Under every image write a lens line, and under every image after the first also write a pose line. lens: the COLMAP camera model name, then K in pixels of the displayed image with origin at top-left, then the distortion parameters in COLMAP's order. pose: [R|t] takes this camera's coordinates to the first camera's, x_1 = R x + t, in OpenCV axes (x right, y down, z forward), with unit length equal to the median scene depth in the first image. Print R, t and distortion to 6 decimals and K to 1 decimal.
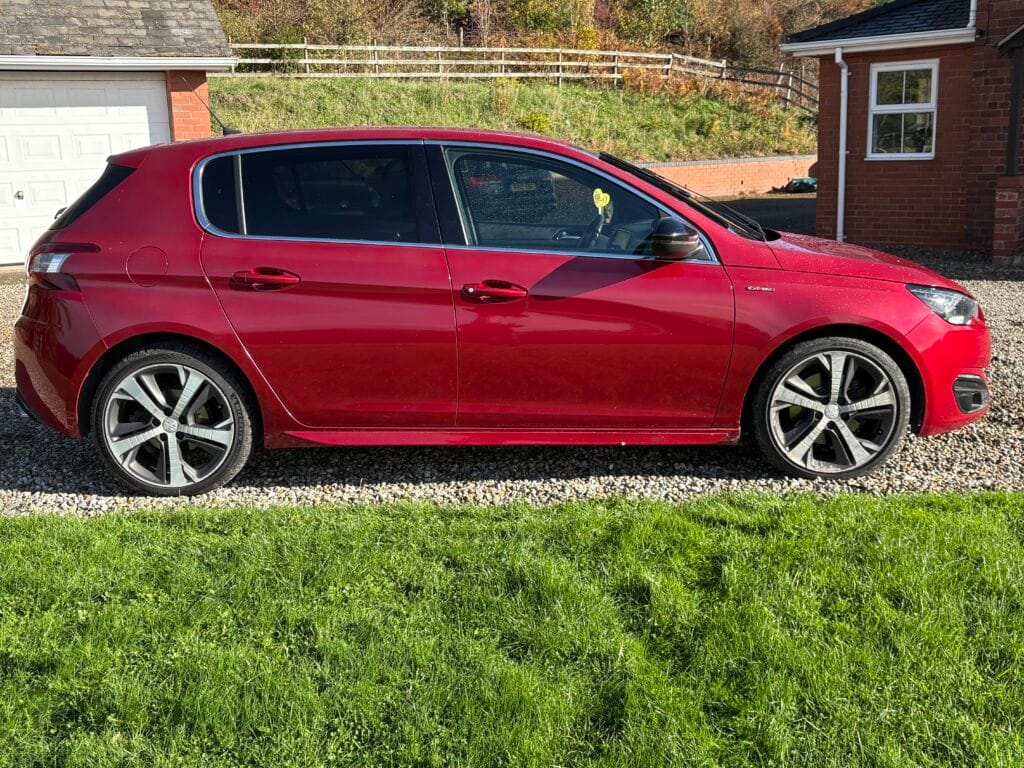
lens RADIAL K [[1082.4, 0, 509.4], [0, 1082.4, 361.6], [0, 0, 1]] dist [0.011362, 0.000000]
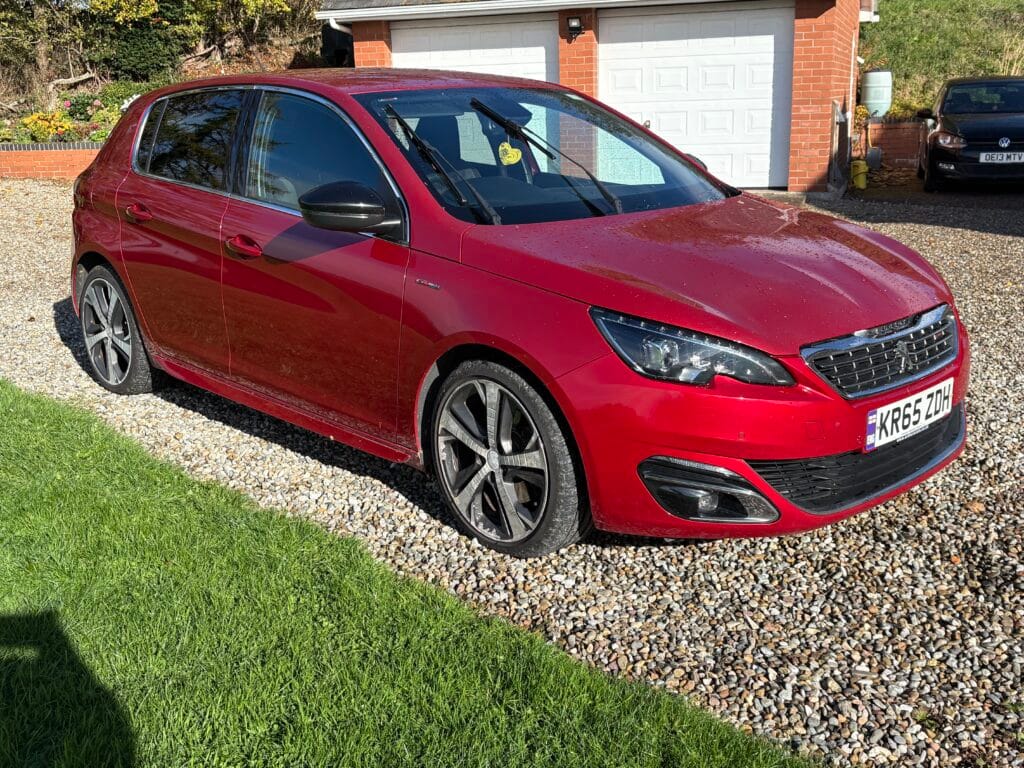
lens RADIAL K [[1082.4, 0, 517.0], [0, 1082.4, 379.7], [0, 0, 1]] dist [0.011362, 0.000000]
pose [[0.681147, 0.195475, -0.705570, 0.815427], [-0.136677, 0.980708, 0.139755, -0.113097], [0.719276, 0.001242, 0.694723, 0.489830]]
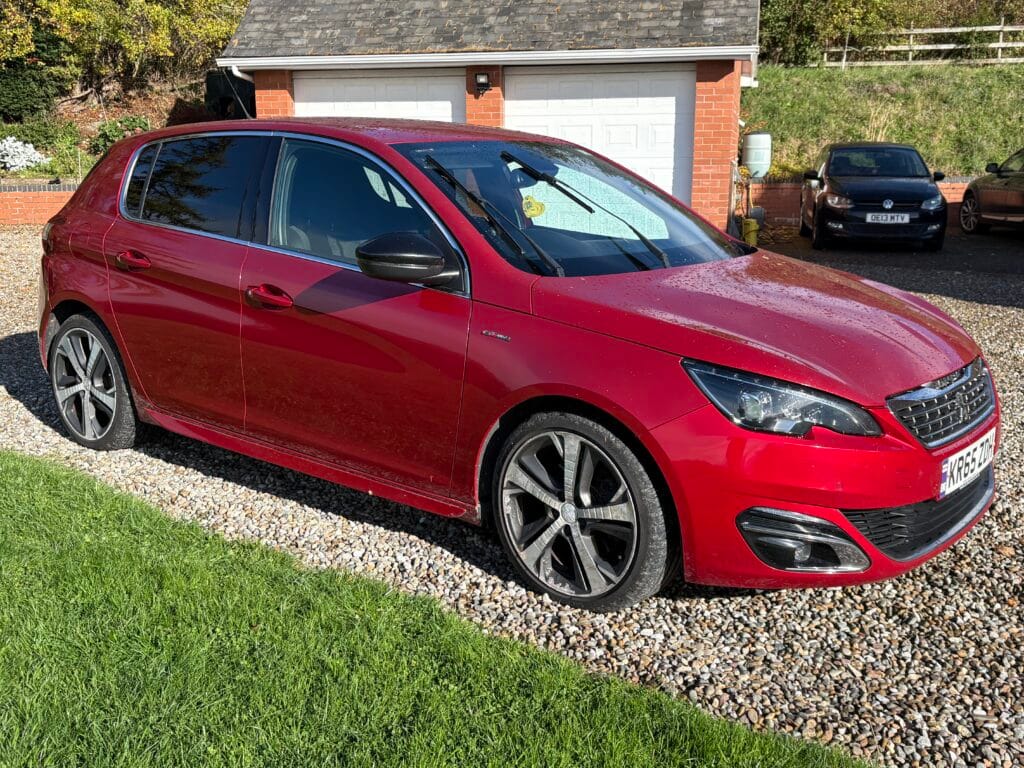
lens RADIAL K [[1082.4, 0, 514.3], [0, 1082.4, 380.8], [0, 0, 1]] dist [0.011362, 0.000000]
pose [[0.765623, 0.161853, -0.622595, 0.706383], [-0.146249, 0.986281, 0.076553, -0.092738], [0.626444, 0.032443, 0.778791, 0.396573]]
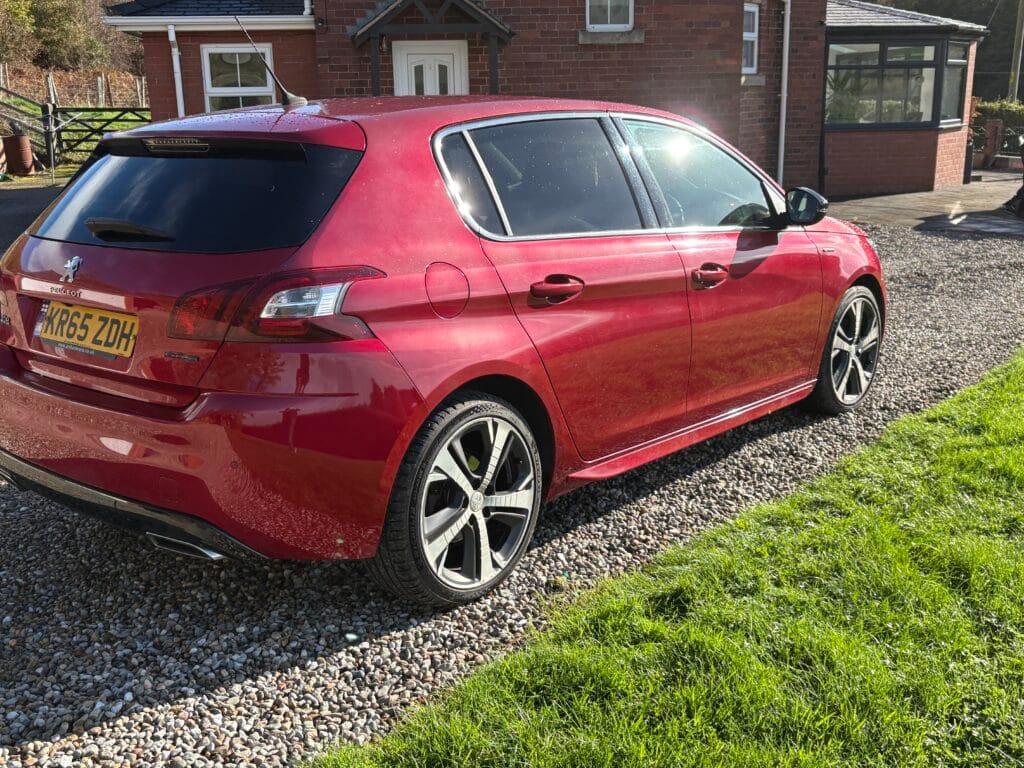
lens RADIAL K [[1082.4, 0, 513.9], [0, 1082.4, 385.1], [0, 0, 1]] dist [0.011362, 0.000000]
pose [[0.667647, -0.170635, 0.724660, -0.796780], [0.146730, 0.984446, 0.096620, -0.084397], [-0.729875, 0.041821, 0.682300, 0.468300]]
